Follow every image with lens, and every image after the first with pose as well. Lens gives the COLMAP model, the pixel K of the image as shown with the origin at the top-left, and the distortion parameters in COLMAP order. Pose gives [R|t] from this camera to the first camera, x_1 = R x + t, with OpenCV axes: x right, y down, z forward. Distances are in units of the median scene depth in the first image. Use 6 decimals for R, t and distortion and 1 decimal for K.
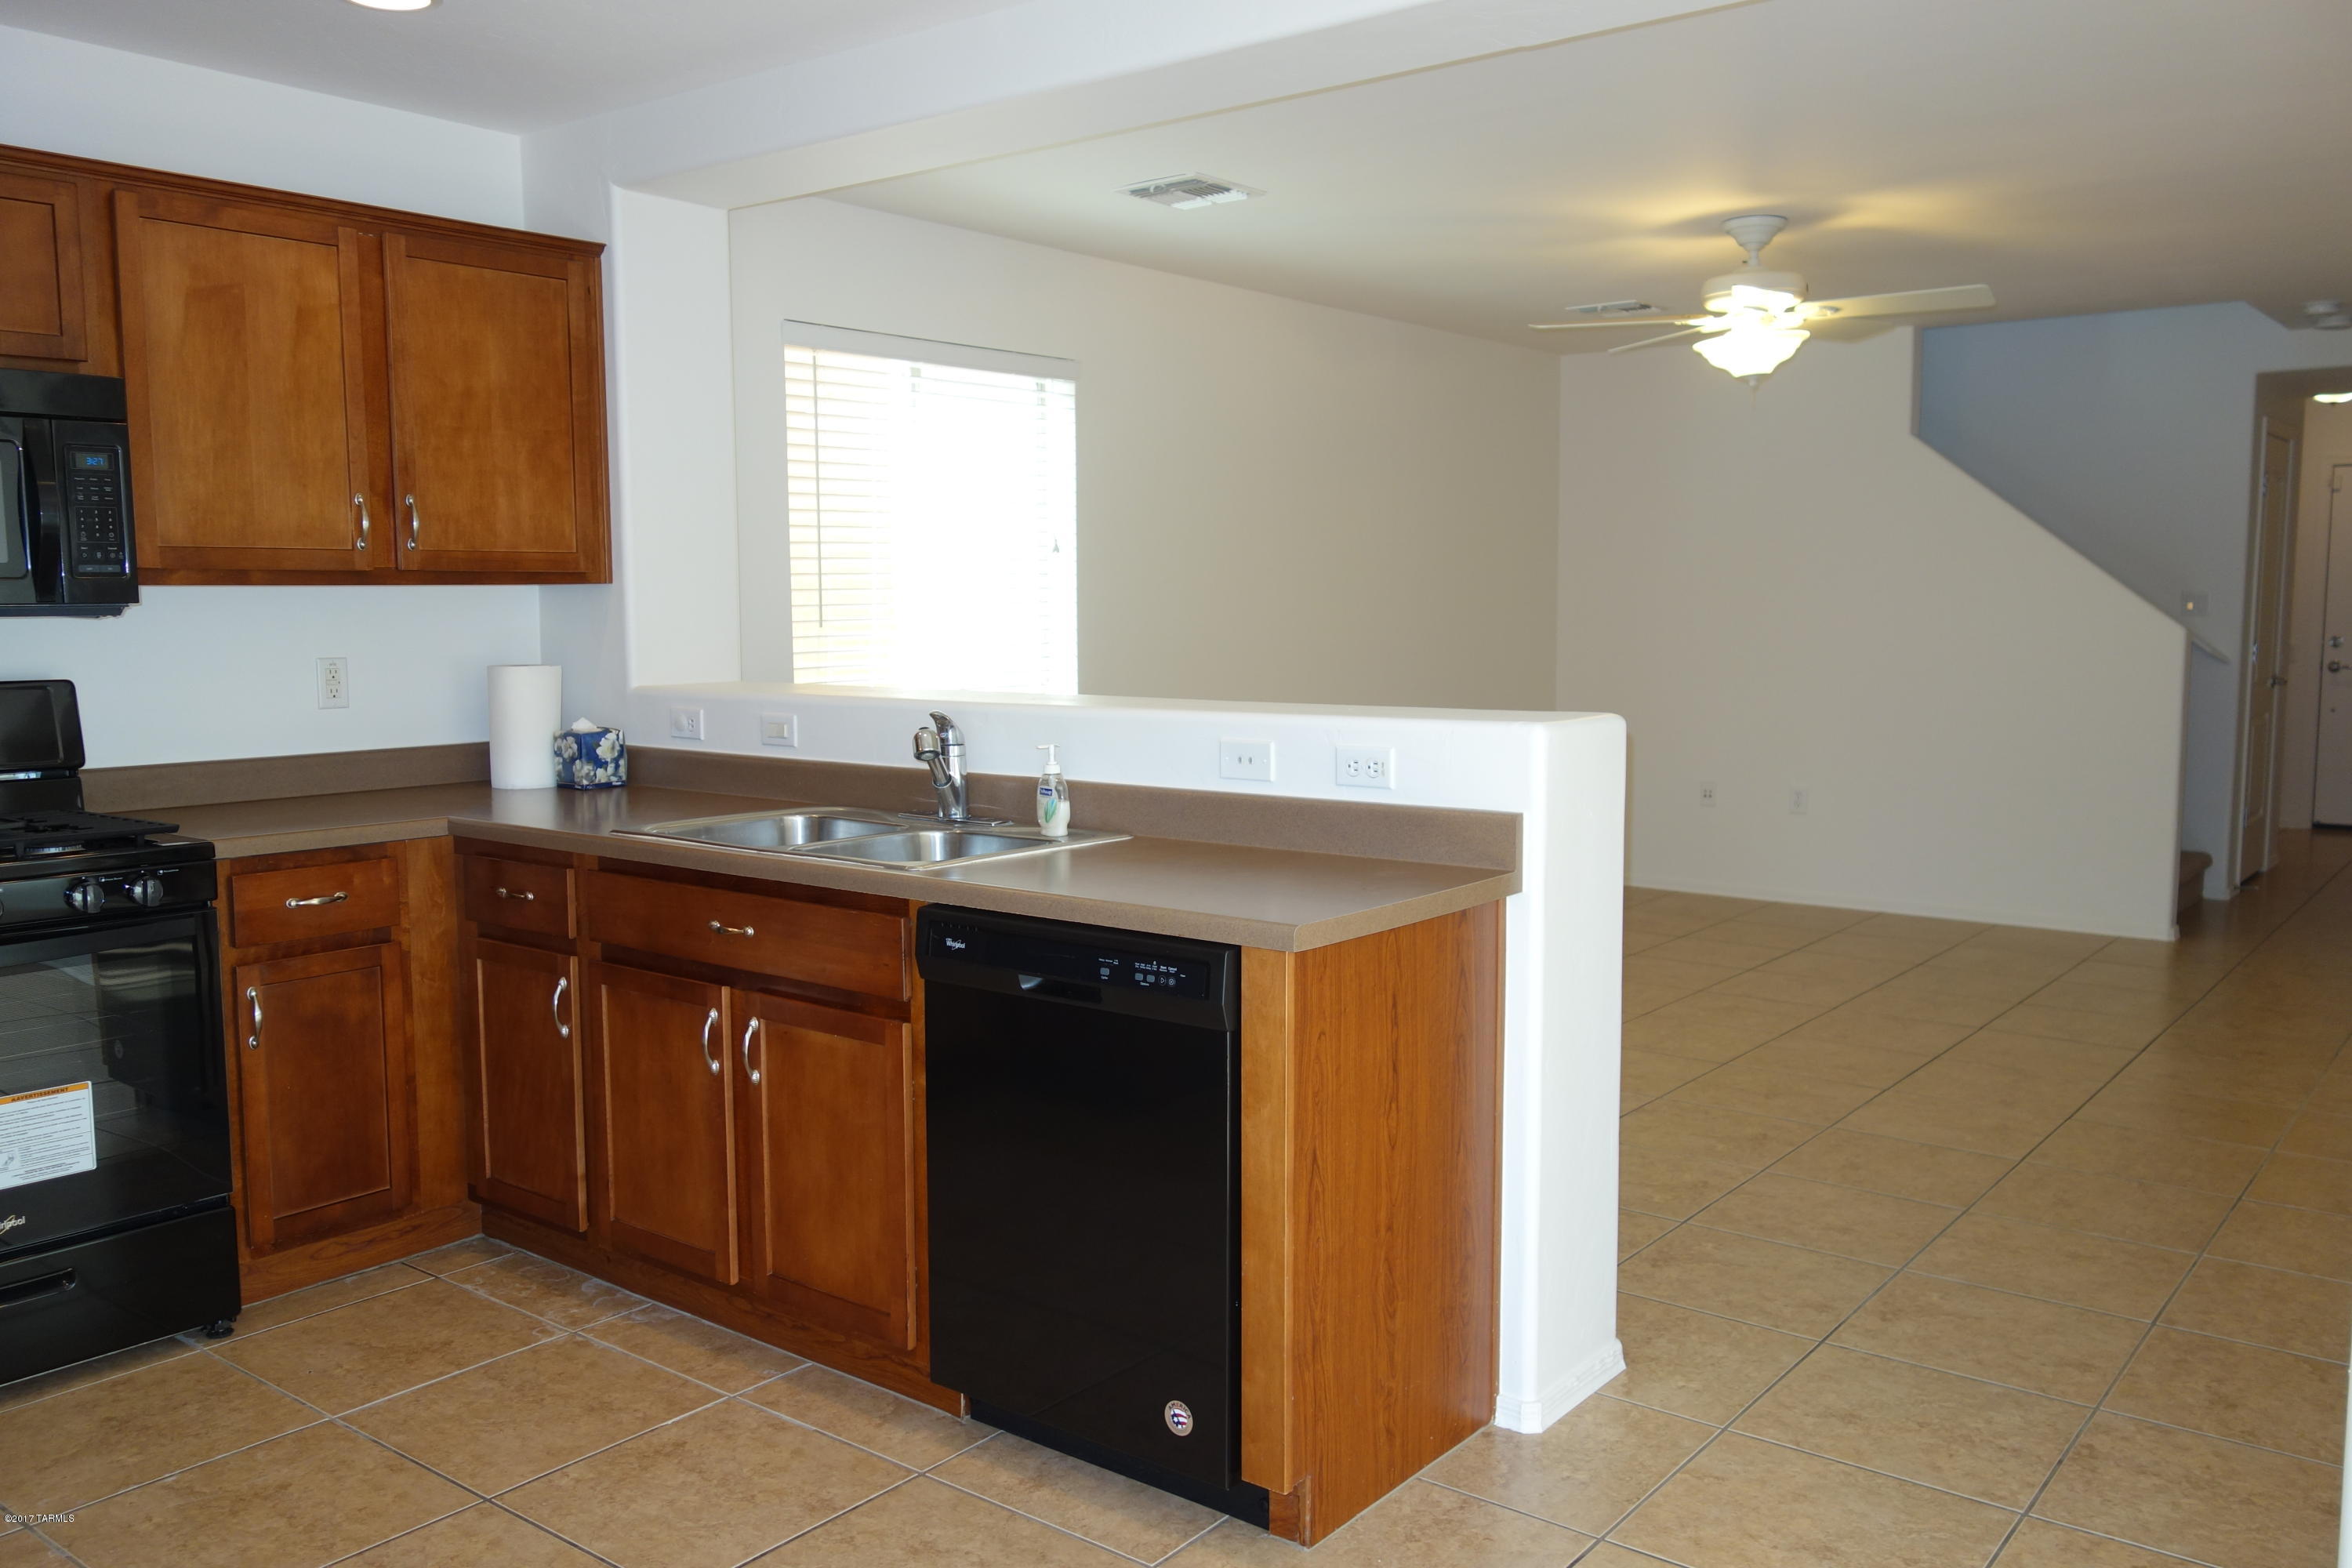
lens RADIAL K [[1865.2, 0, 1191.0], [0, 1865.2, 782.6], [0, 0, 1]] dist [0.005389, 0.006662]
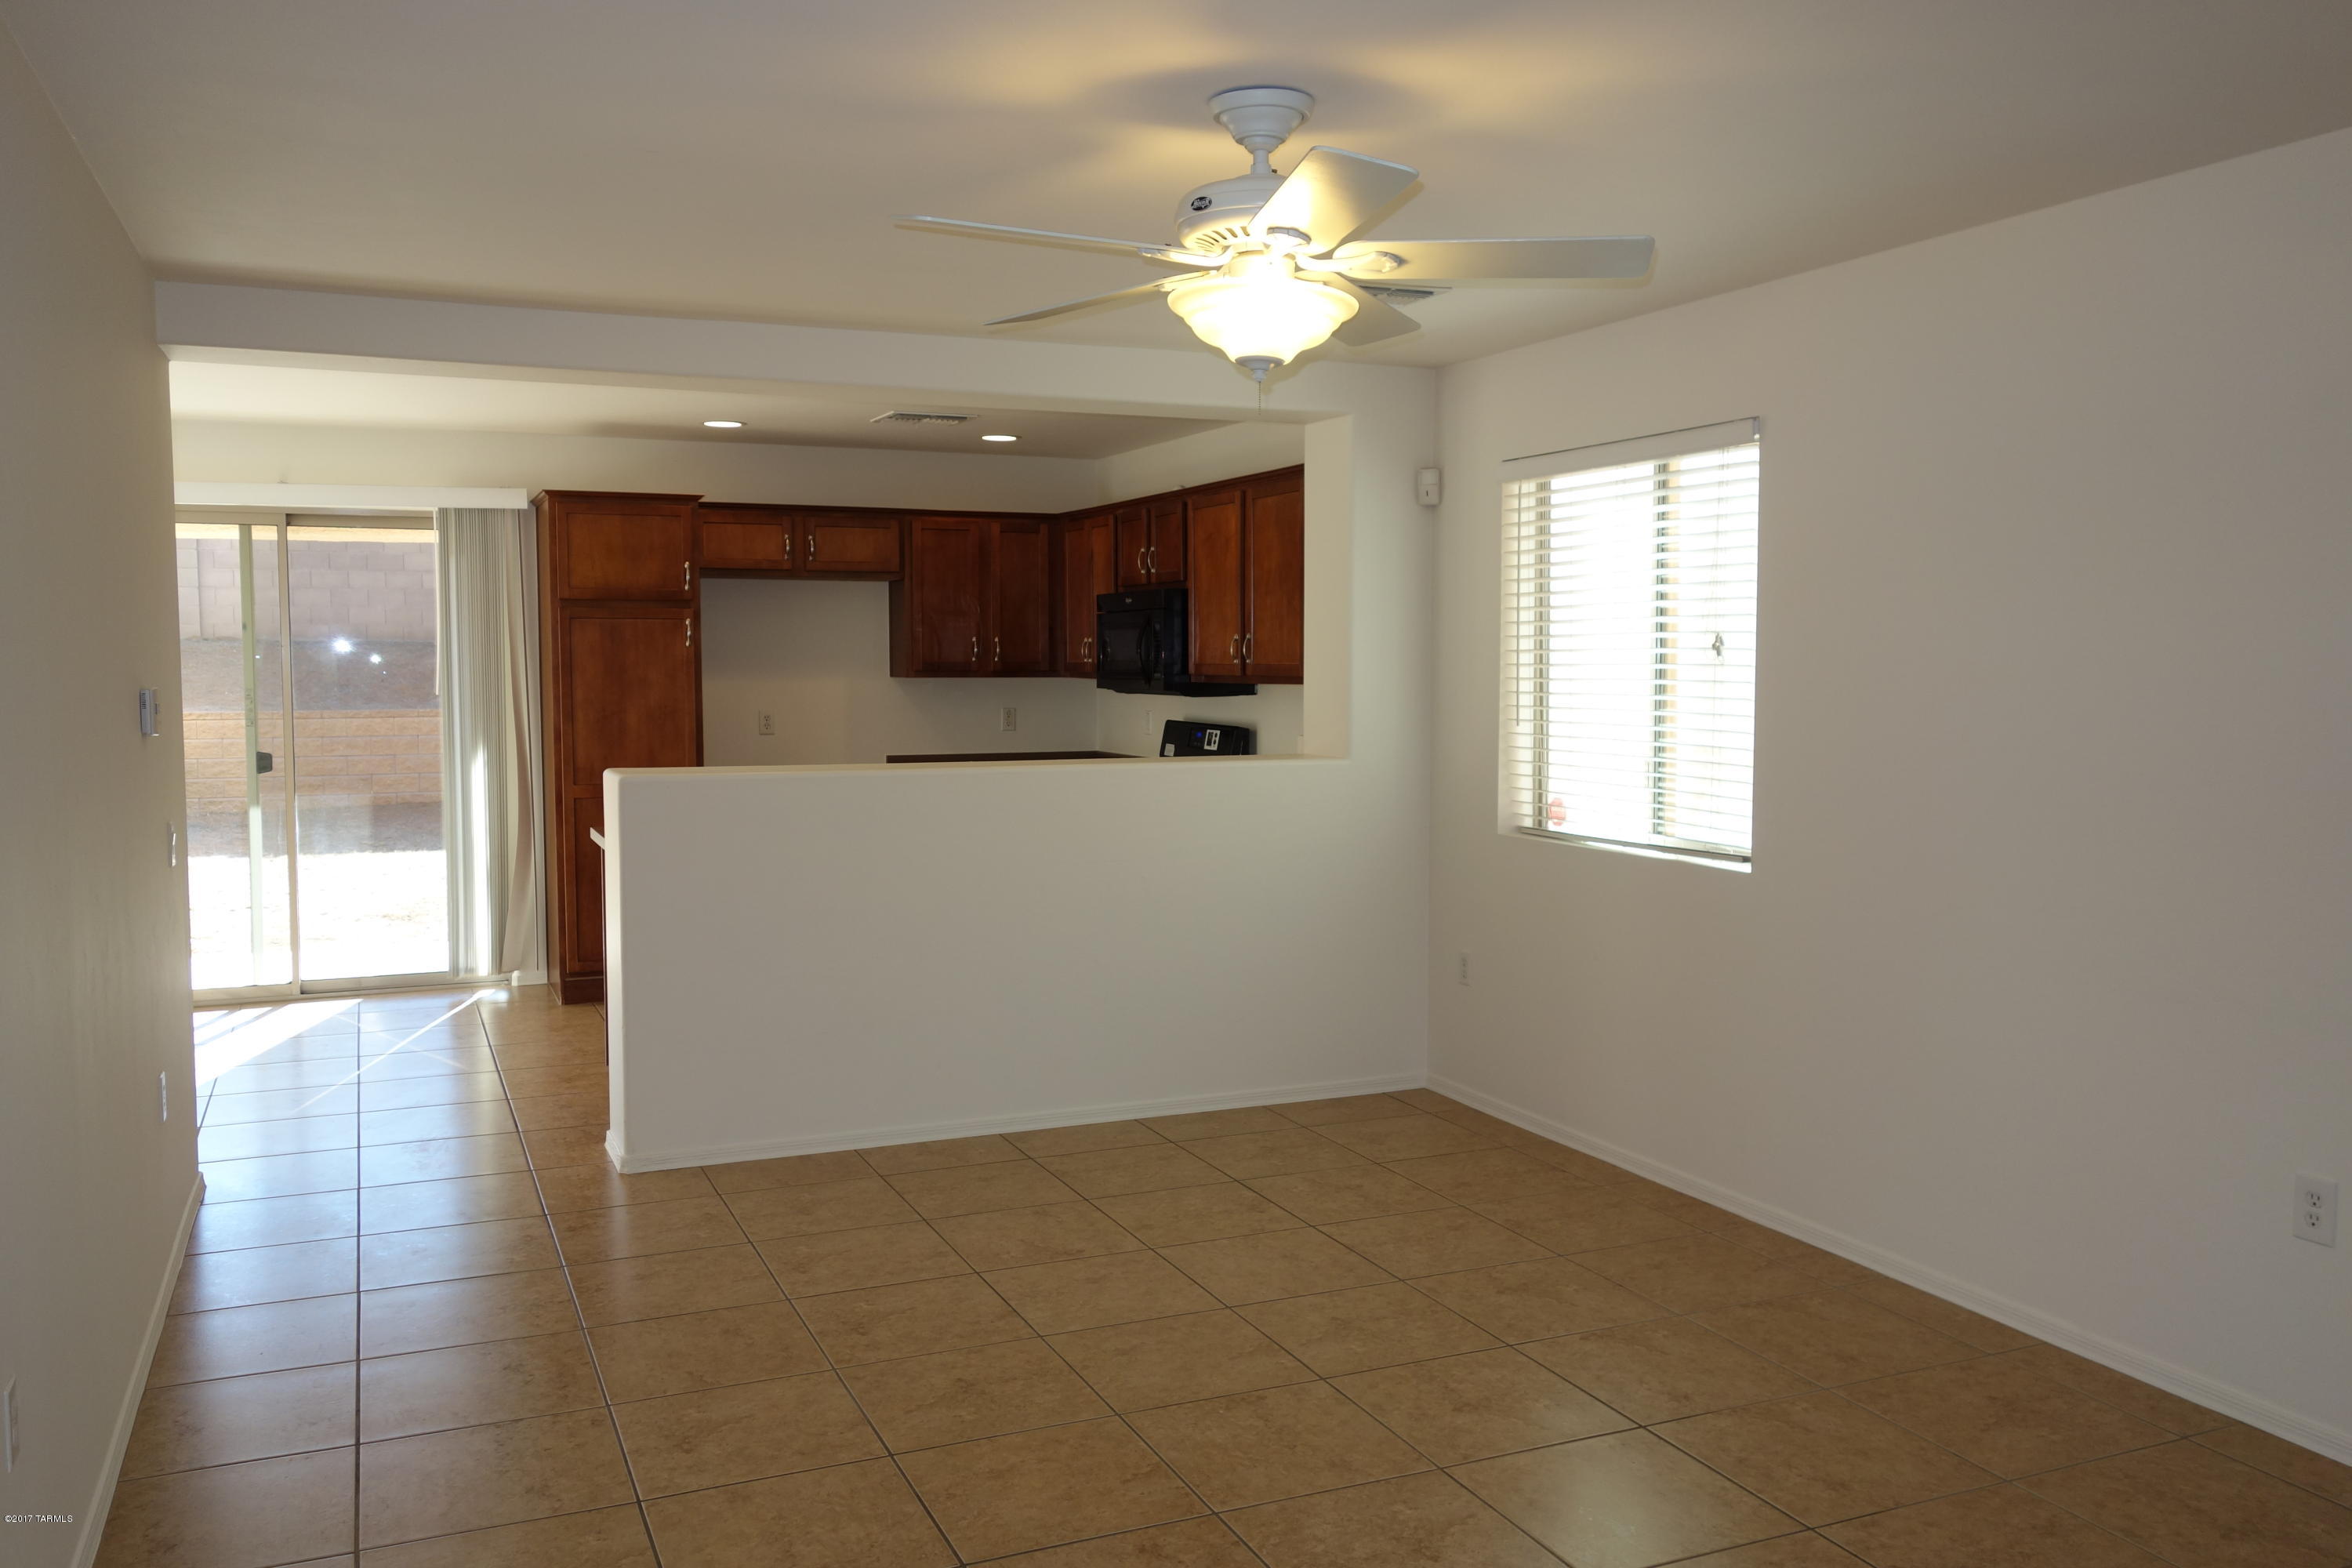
lens RADIAL K [[1865.2, 0, 1190.7], [0, 1865.2, 791.4], [0, 0, 1]] dist [0.005389, 0.006662]
pose [[-0.472346, 0.070557, -0.878584, 1.295855], [-0.084706, 0.988543, 0.124927, -0.244638], [0.877333, 0.133431, -0.460958, 1.973575]]
